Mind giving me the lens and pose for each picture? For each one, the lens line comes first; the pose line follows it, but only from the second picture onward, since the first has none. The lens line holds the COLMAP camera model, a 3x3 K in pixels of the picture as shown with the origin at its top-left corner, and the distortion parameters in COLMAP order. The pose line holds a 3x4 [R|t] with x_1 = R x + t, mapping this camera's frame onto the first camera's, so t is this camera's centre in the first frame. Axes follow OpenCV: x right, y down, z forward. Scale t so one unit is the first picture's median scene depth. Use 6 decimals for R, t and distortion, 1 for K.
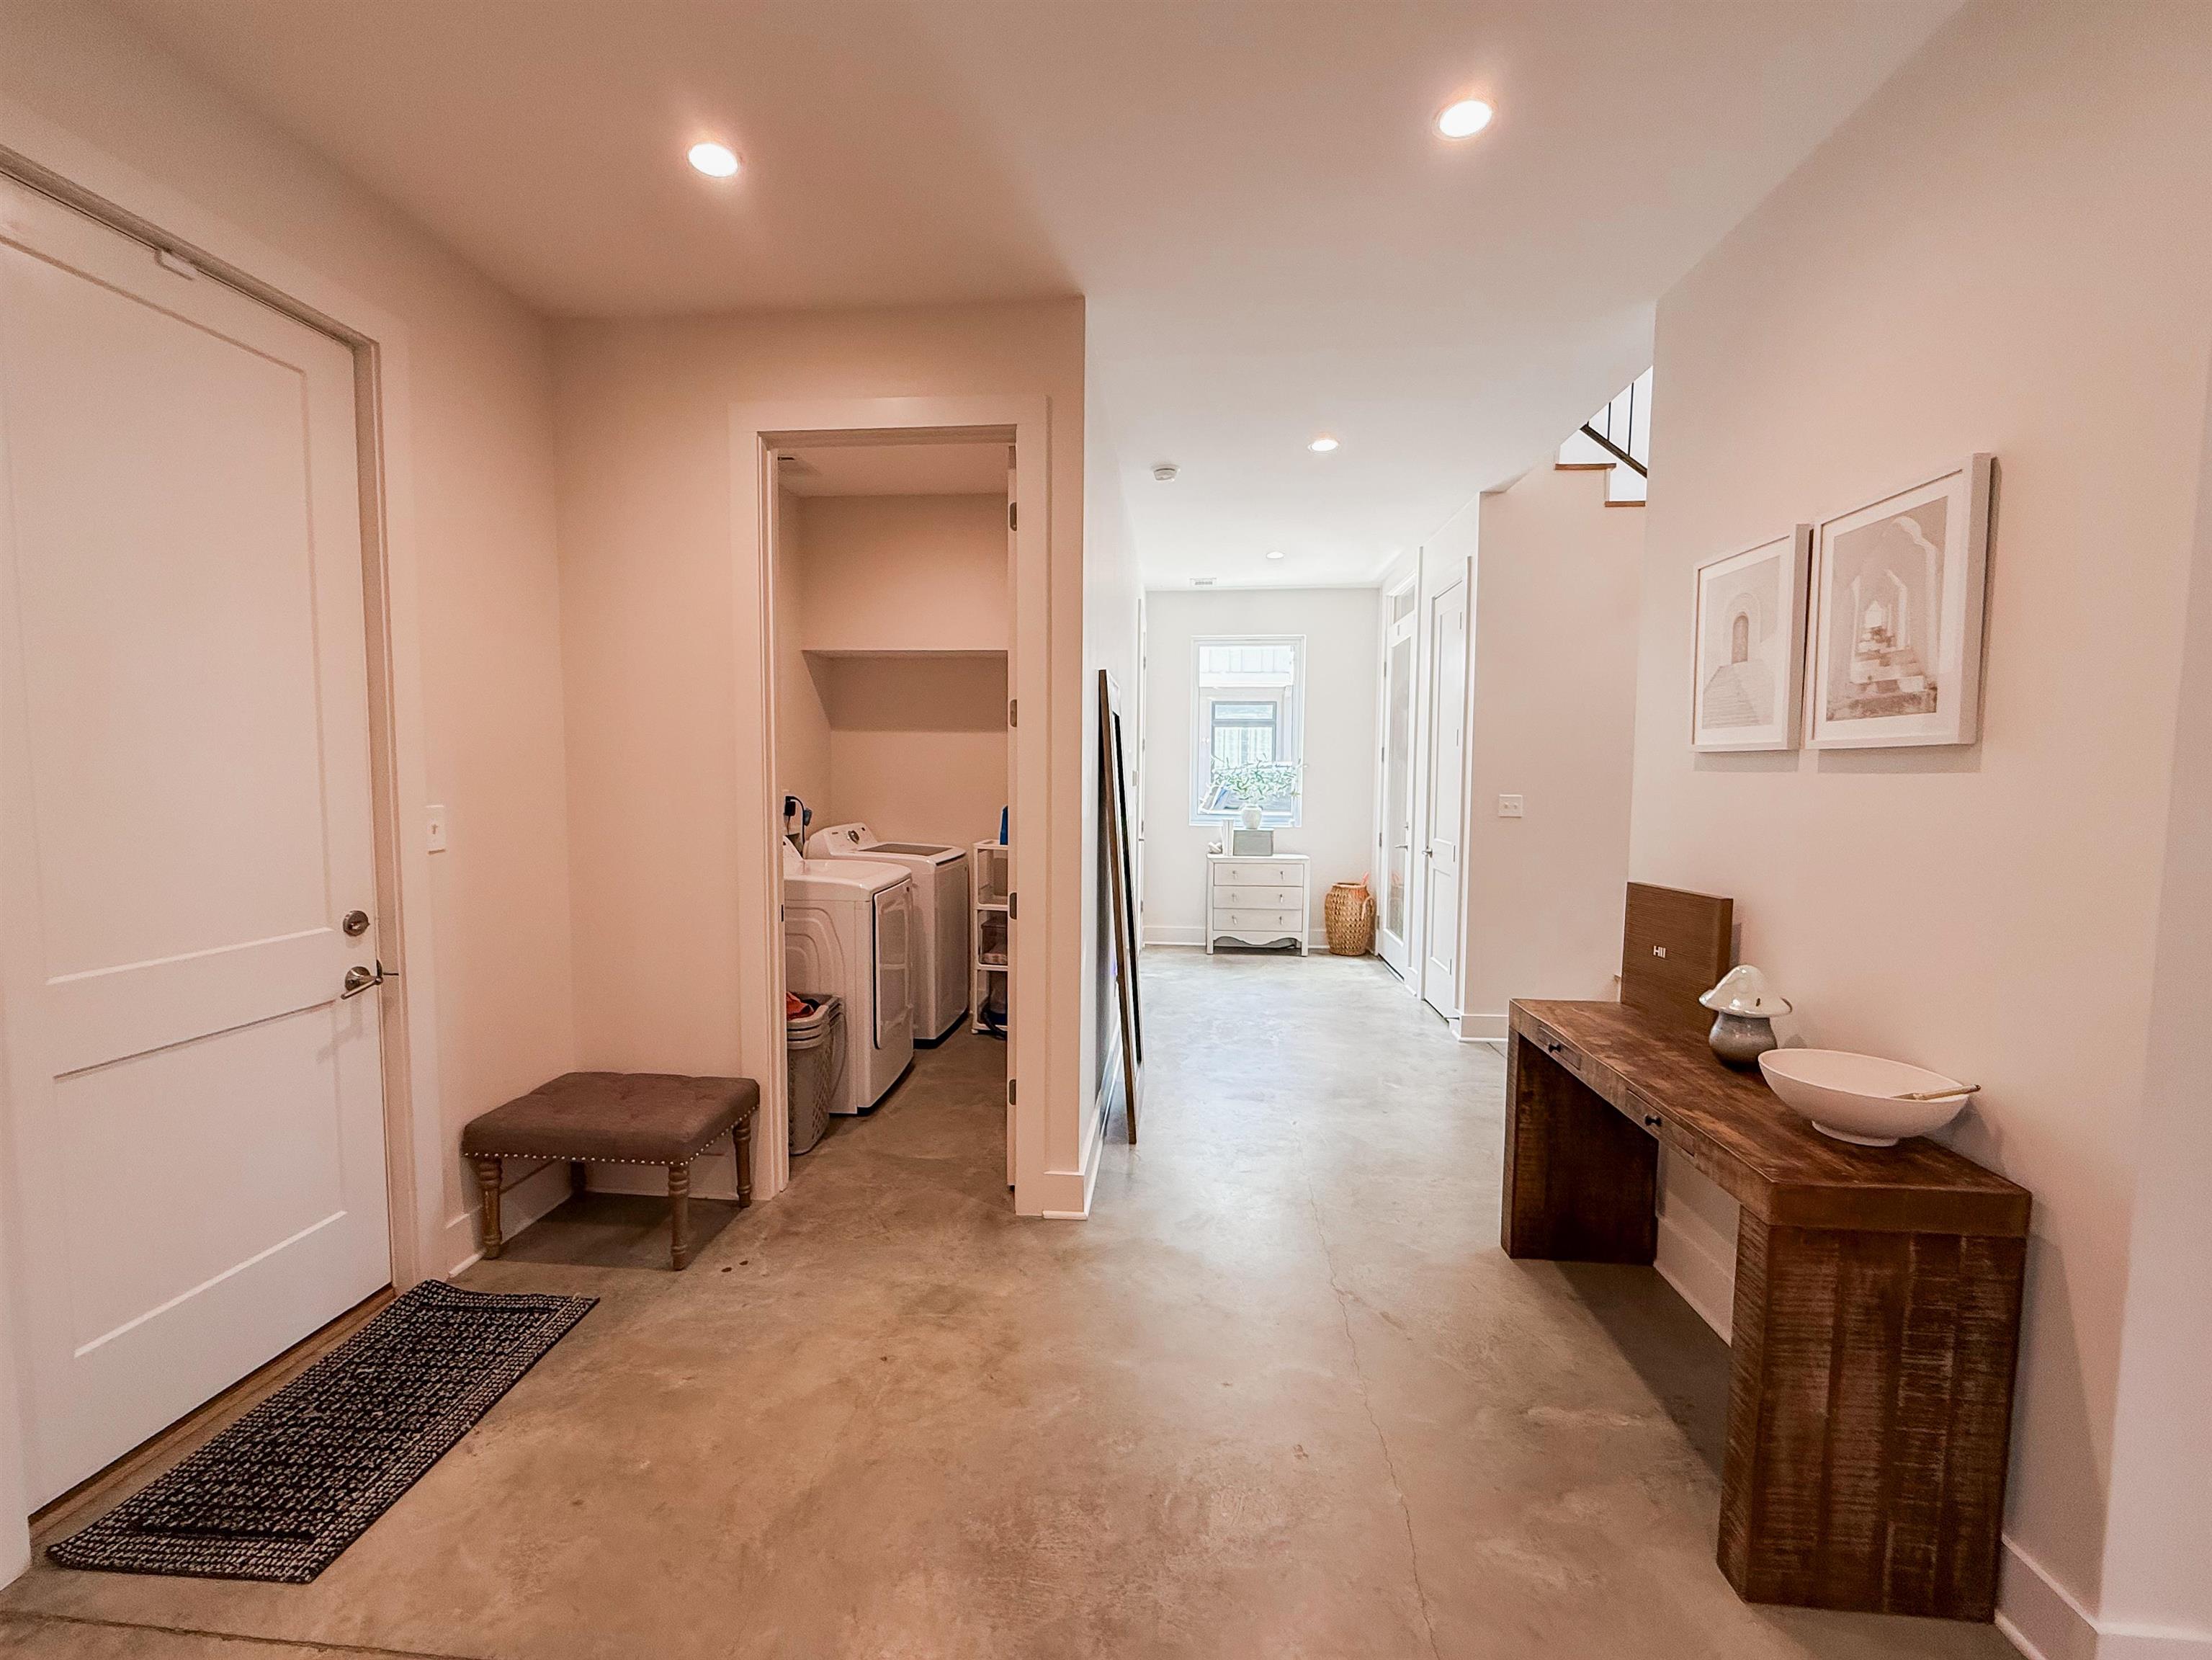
lens RADIAL K [[914.5, 0, 1106.0], [0, 914.5, 830.0], [0, 0, 1]] dist [-0.001012, -0.000621]
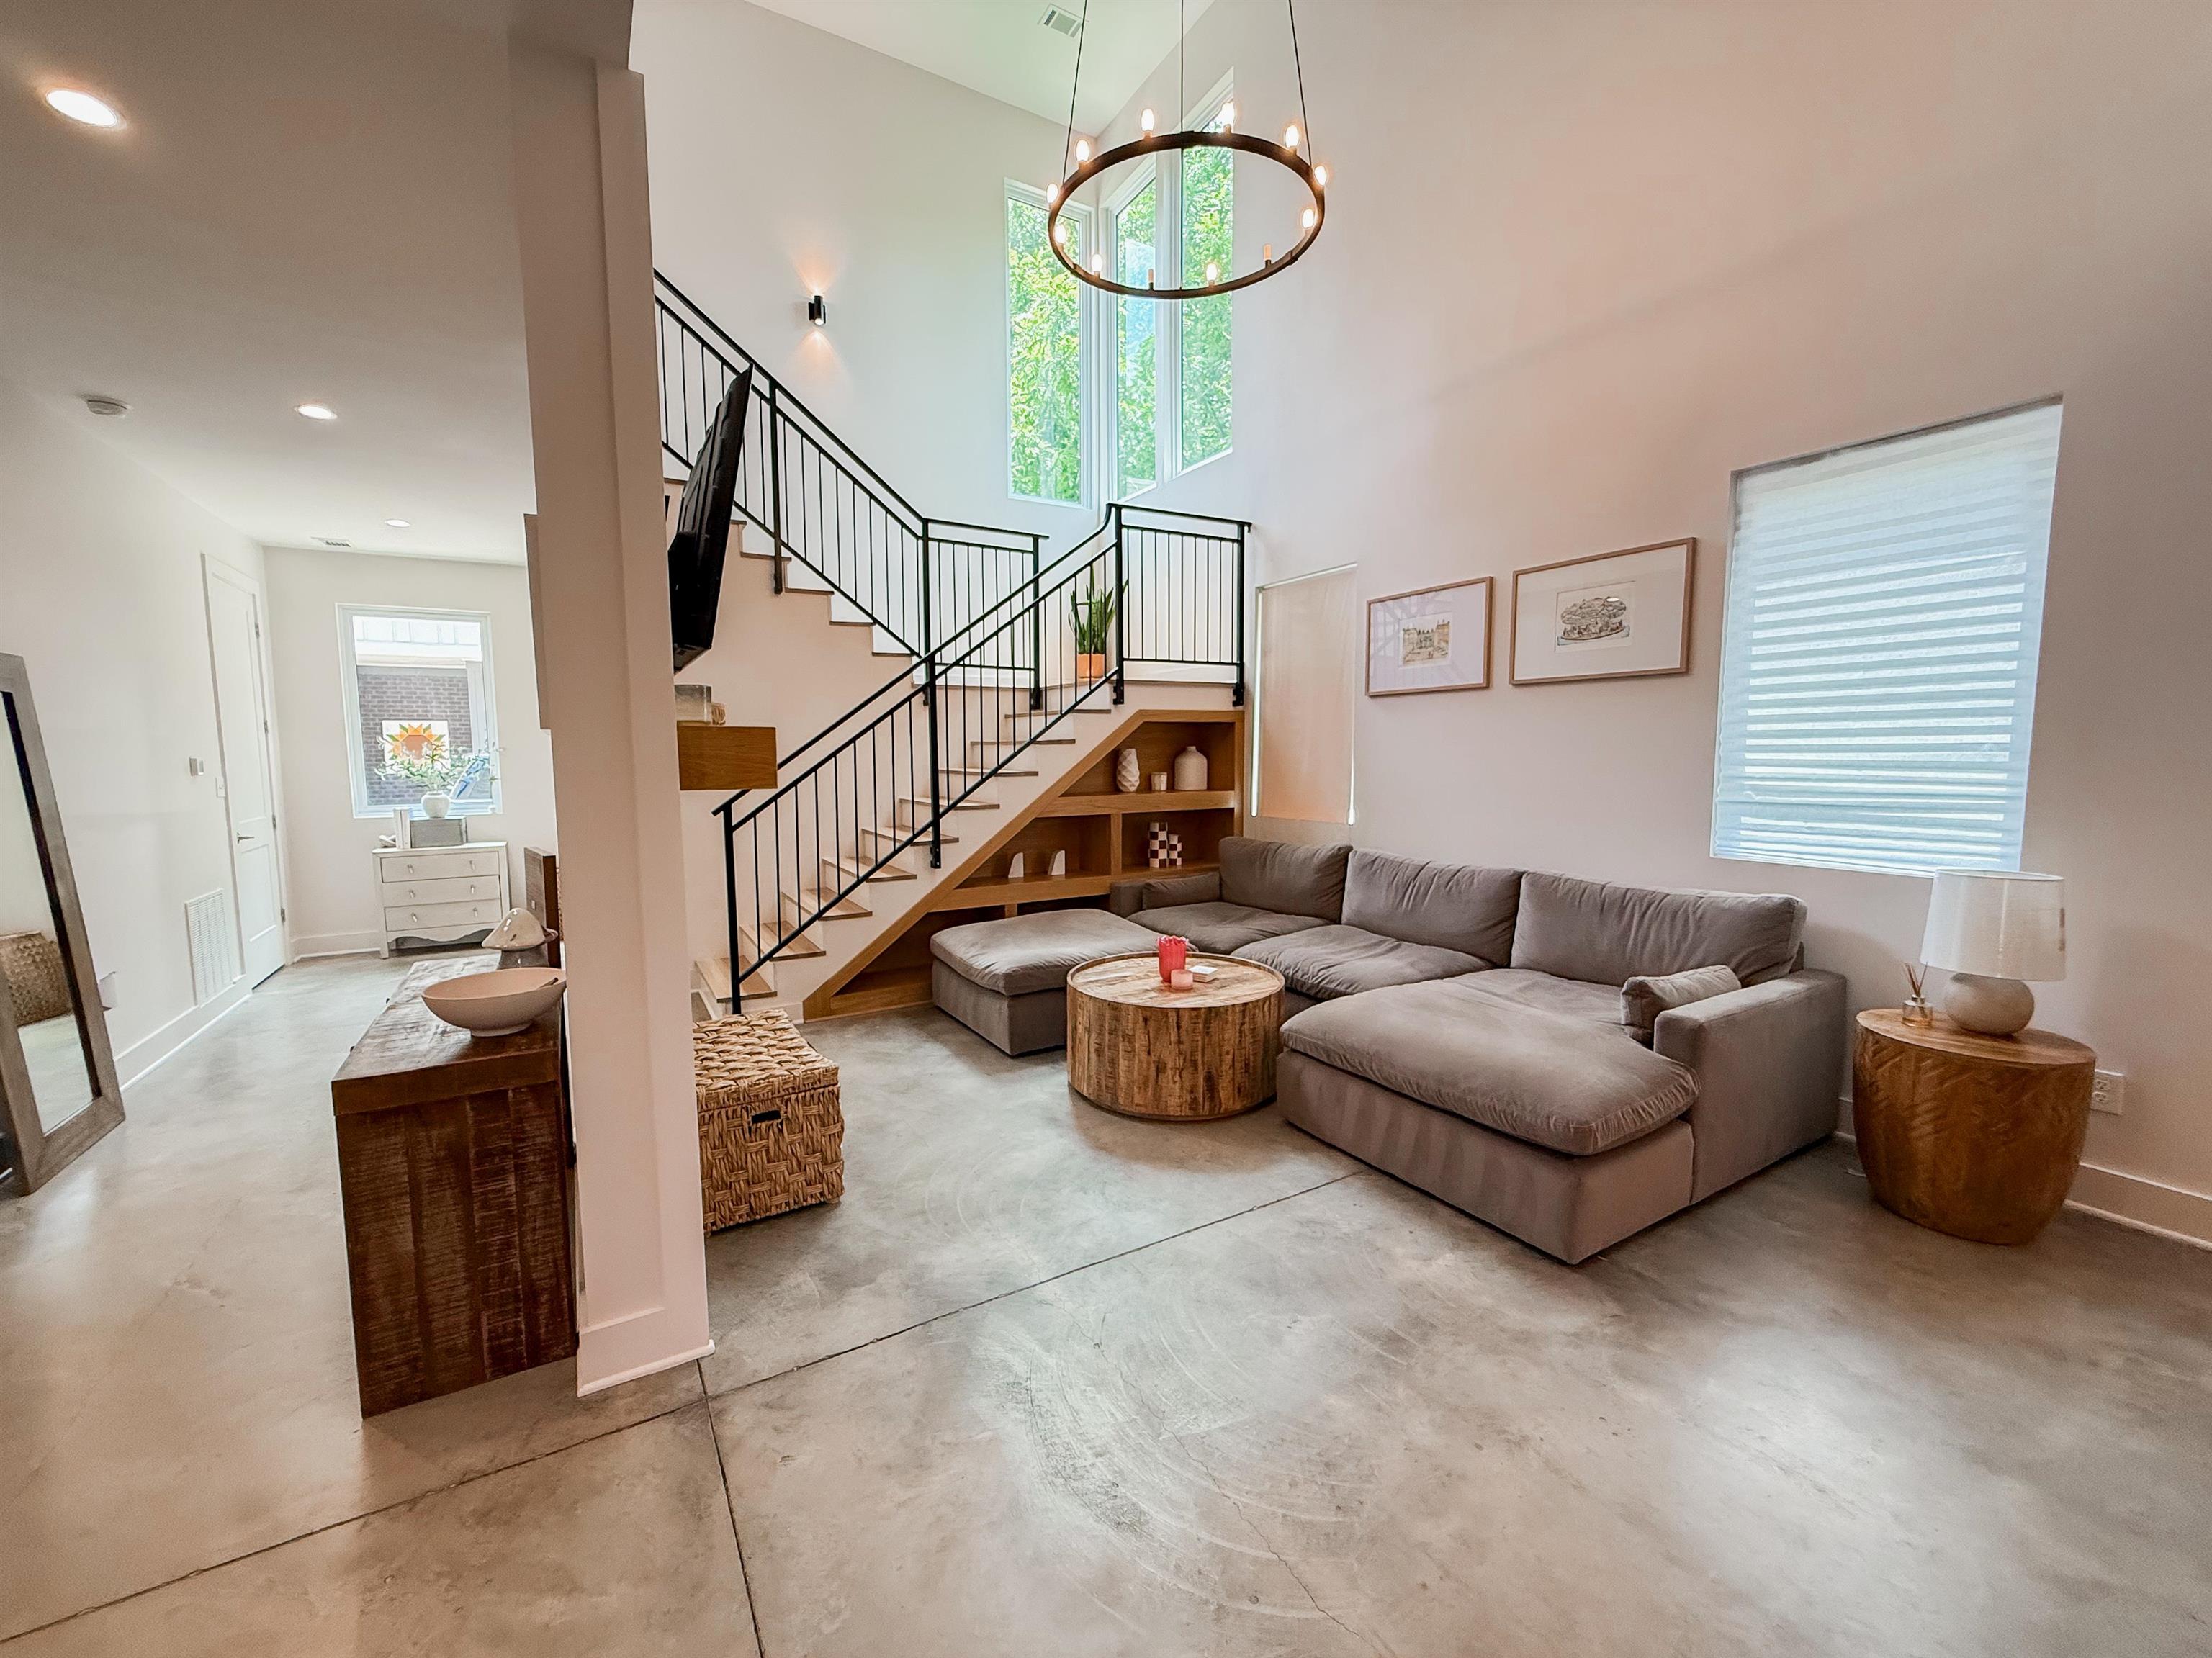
lens RADIAL K [[881.9, 0, 1089.2], [0, 881.9, 832.1], [0, 0, 1]] dist [-0.001062, -0.000054]
pose [[0.814460, -0.065674, 0.576491, 0.888933], [0.051240, 0.997833, 0.041283, 0.049150], [-0.577953, -0.004084, 0.816060, -0.564871]]
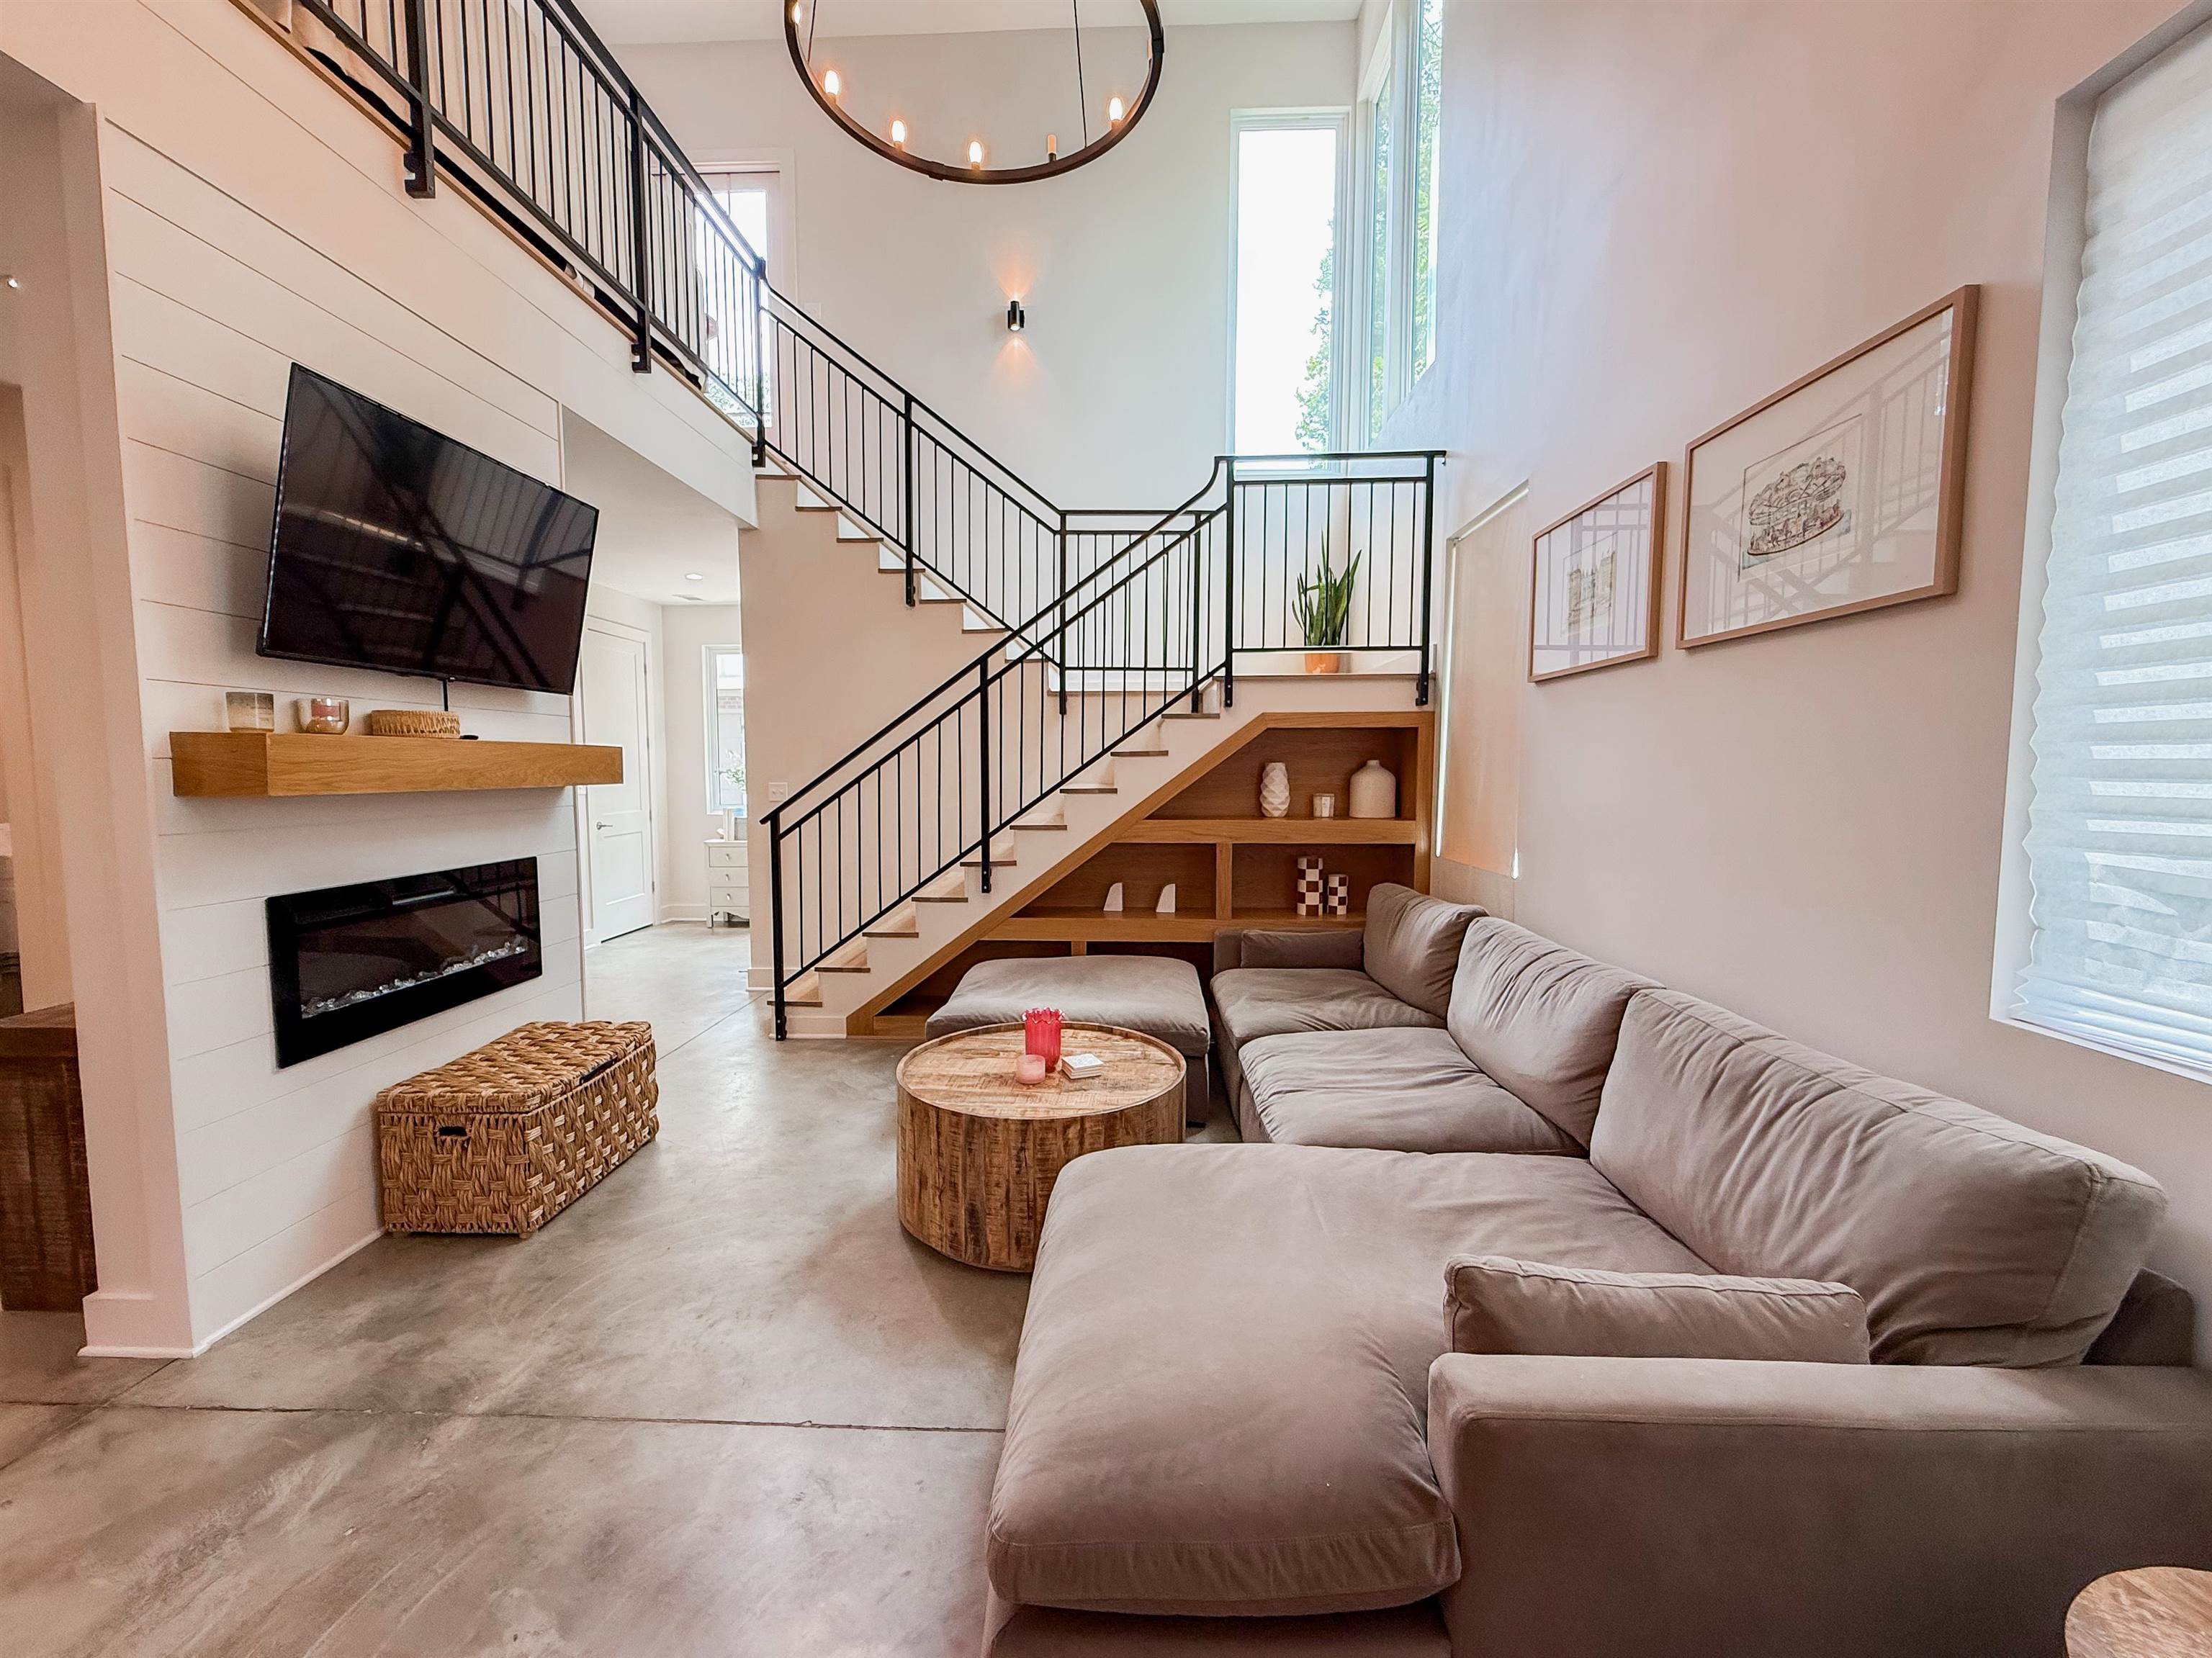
lens RADIAL K [[886.8, 0, 1092.8], [0, 886.8, 830.1], [0, 0, 1]] dist [0.000879, -0.000158]
pose [[0.998612, -0.009109, 0.051873, 2.482759], [0.008856, 0.999948, 0.005106, 0.066534], [-0.051916, -0.004640, 0.998641, -0.561447]]
